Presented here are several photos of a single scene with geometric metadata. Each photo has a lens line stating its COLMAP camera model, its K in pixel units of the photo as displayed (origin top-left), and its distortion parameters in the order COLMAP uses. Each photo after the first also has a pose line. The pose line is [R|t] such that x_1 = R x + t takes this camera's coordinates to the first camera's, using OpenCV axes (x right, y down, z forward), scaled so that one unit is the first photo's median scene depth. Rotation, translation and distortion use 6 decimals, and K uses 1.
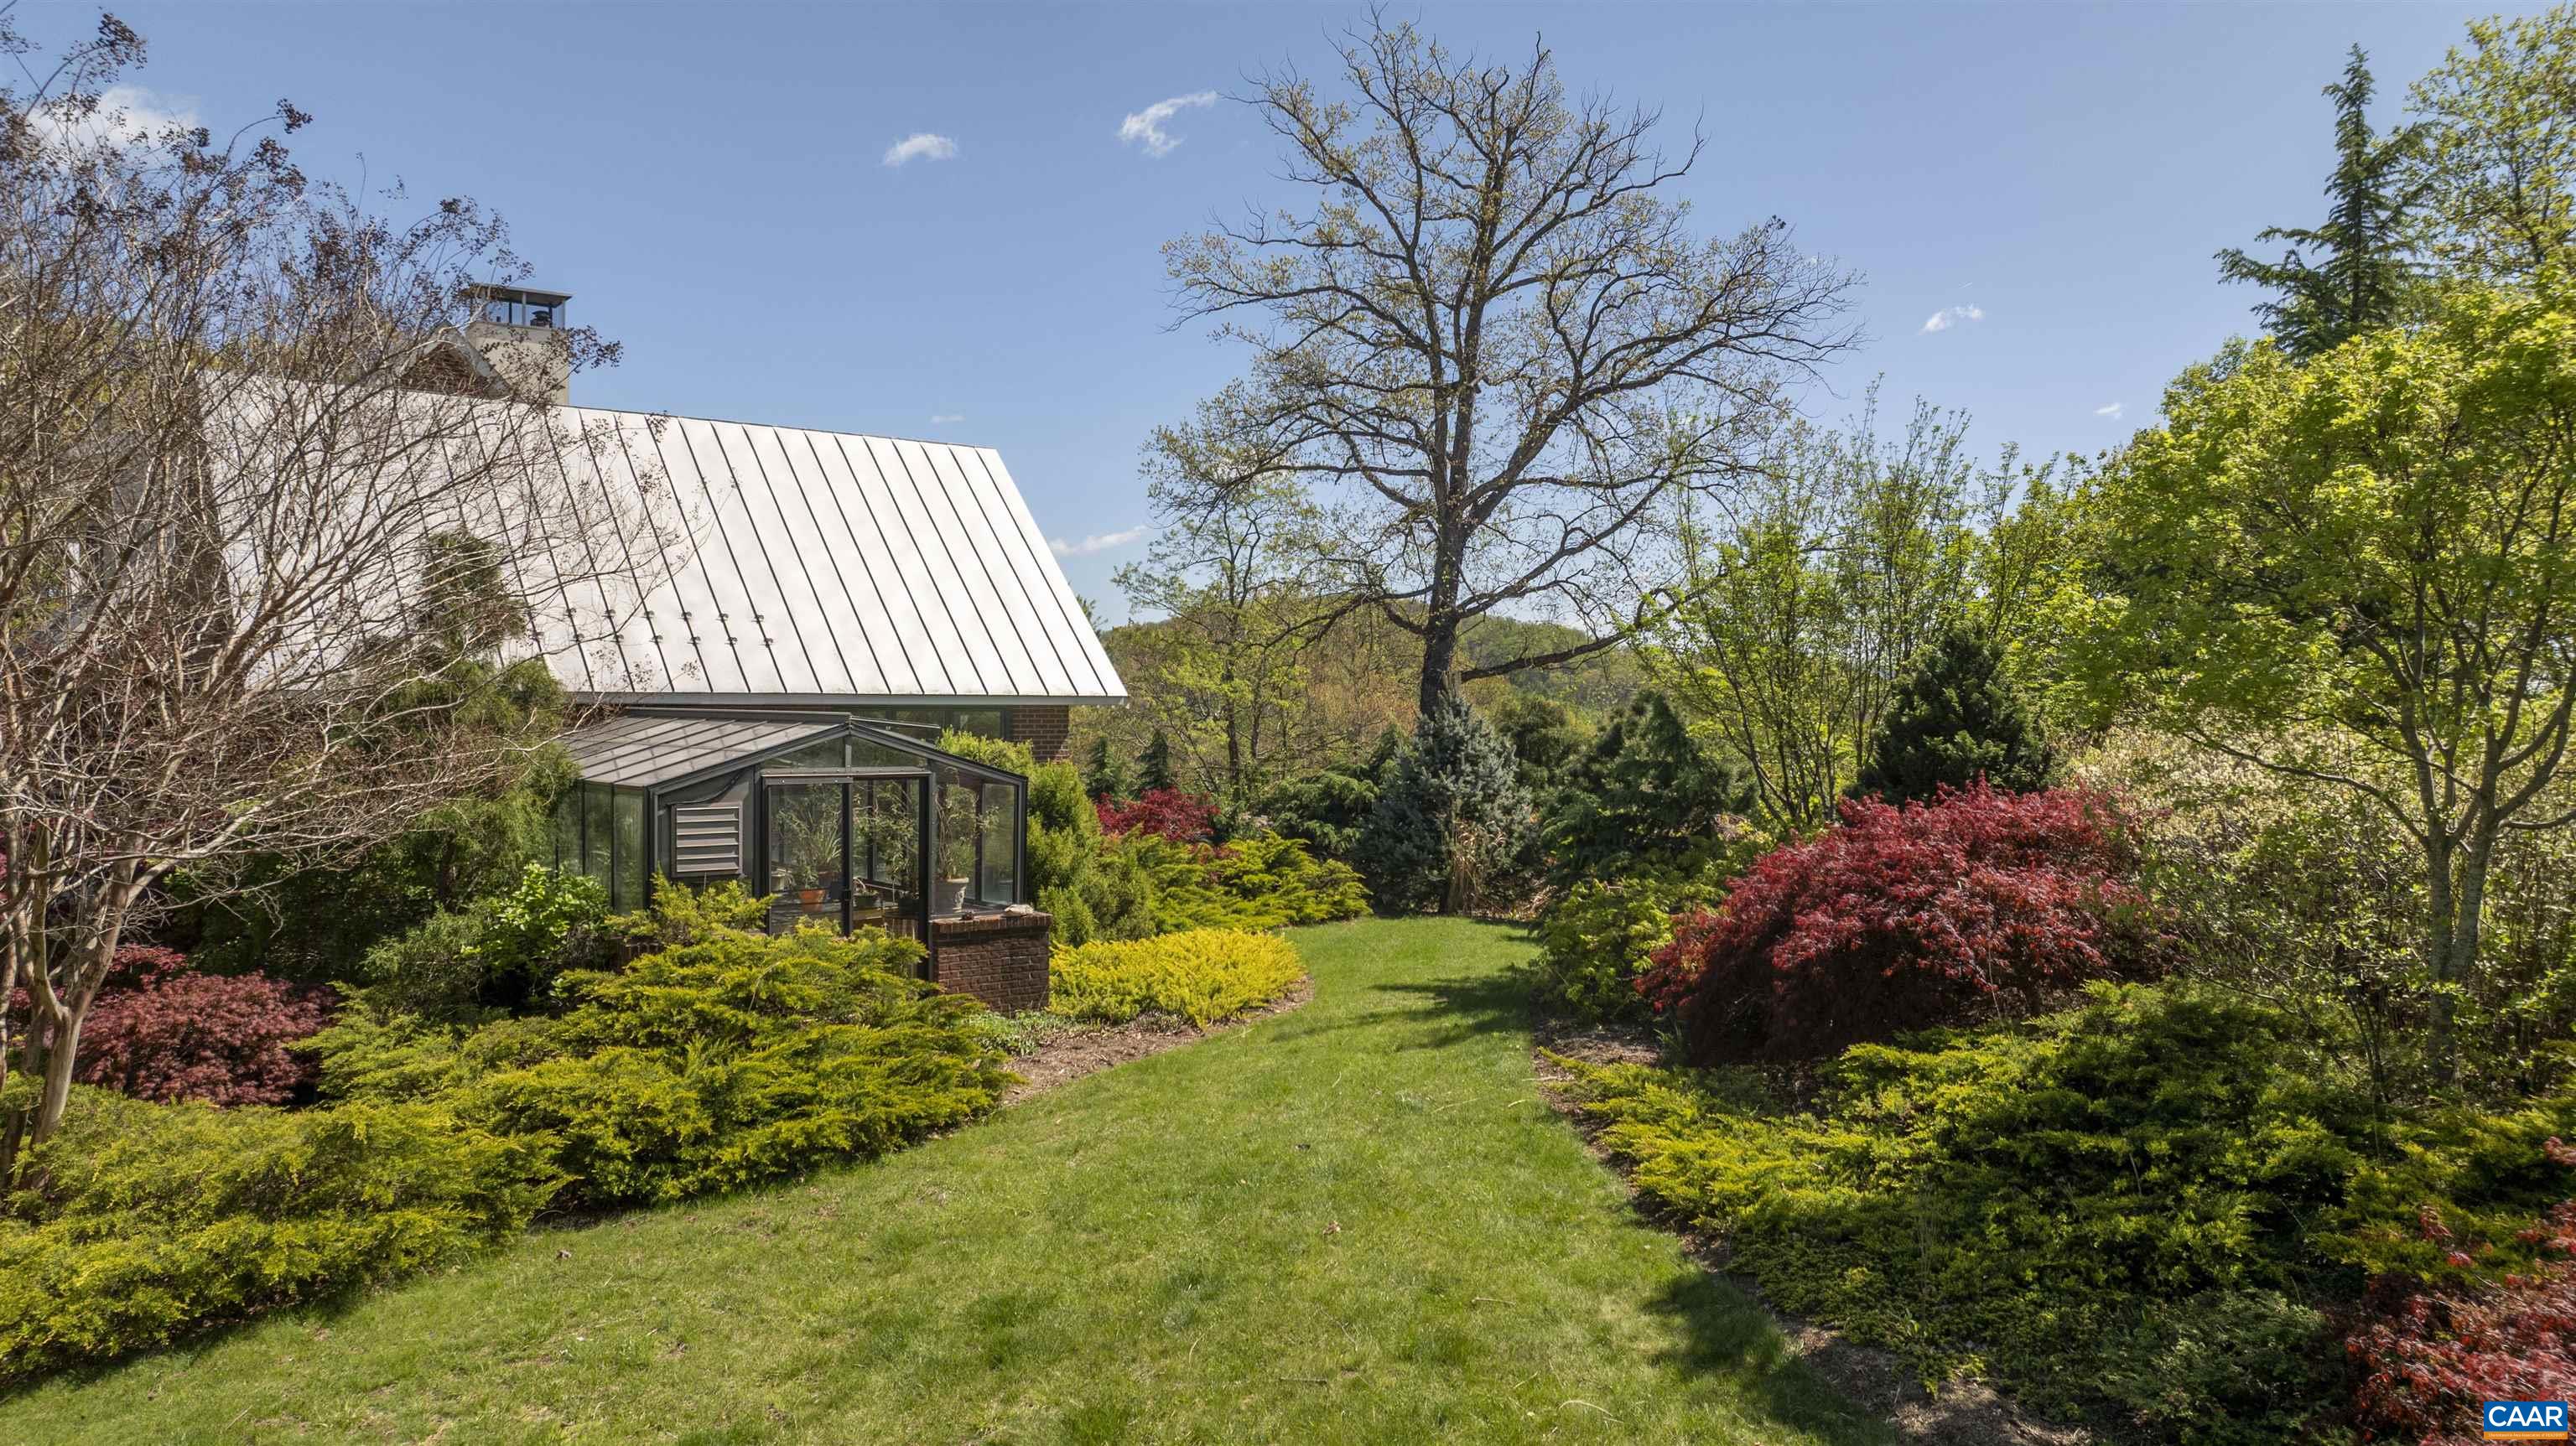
lens RADIAL K [[1786.0, 0, 1287.0], [0, 1786.0, 811.0], [0, 0, 1]] dist [-0.065786, 0.045189]
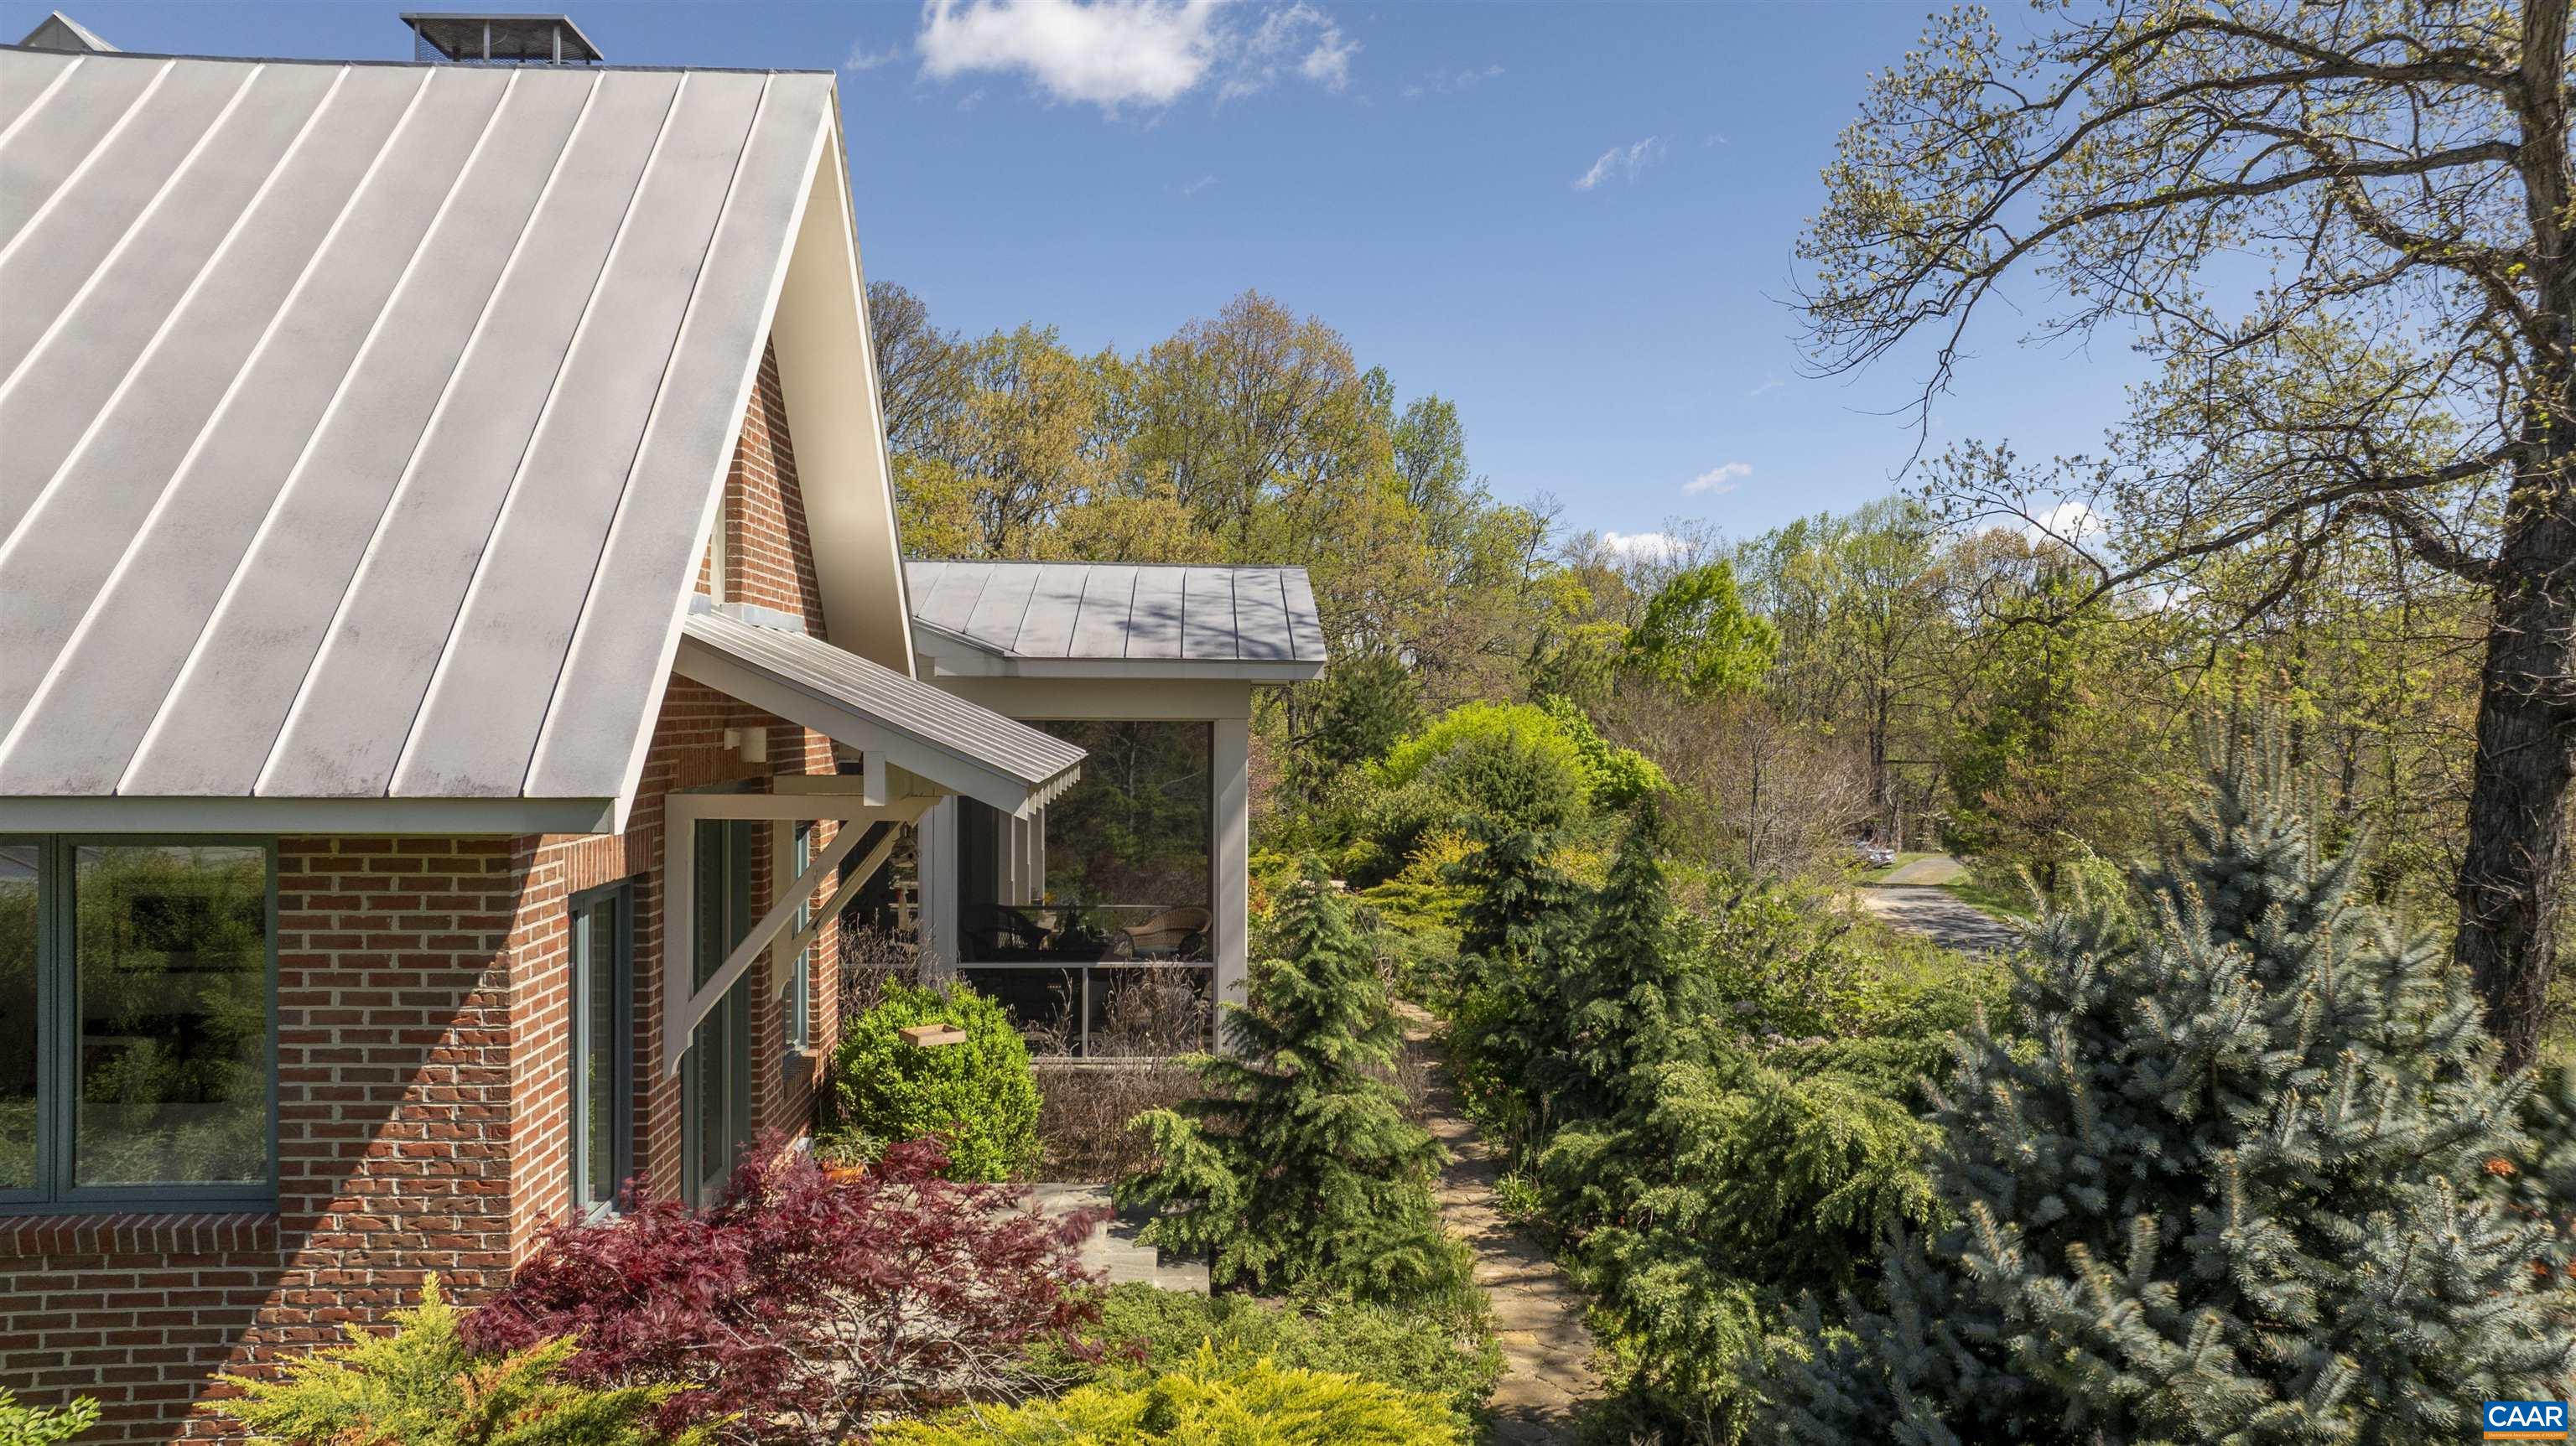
lens RADIAL K [[1786.0, 0, 1287.0], [0, 1786.0, 811.0], [0, 0, 1]] dist [-0.065786, 0.045189]
pose [[0.814553, 0.031219, -0.579249, 0.130569], [-0.035234, 0.999370, 0.004315, -0.068501], [0.579018, 0.016895, 0.815139, 0.867434]]
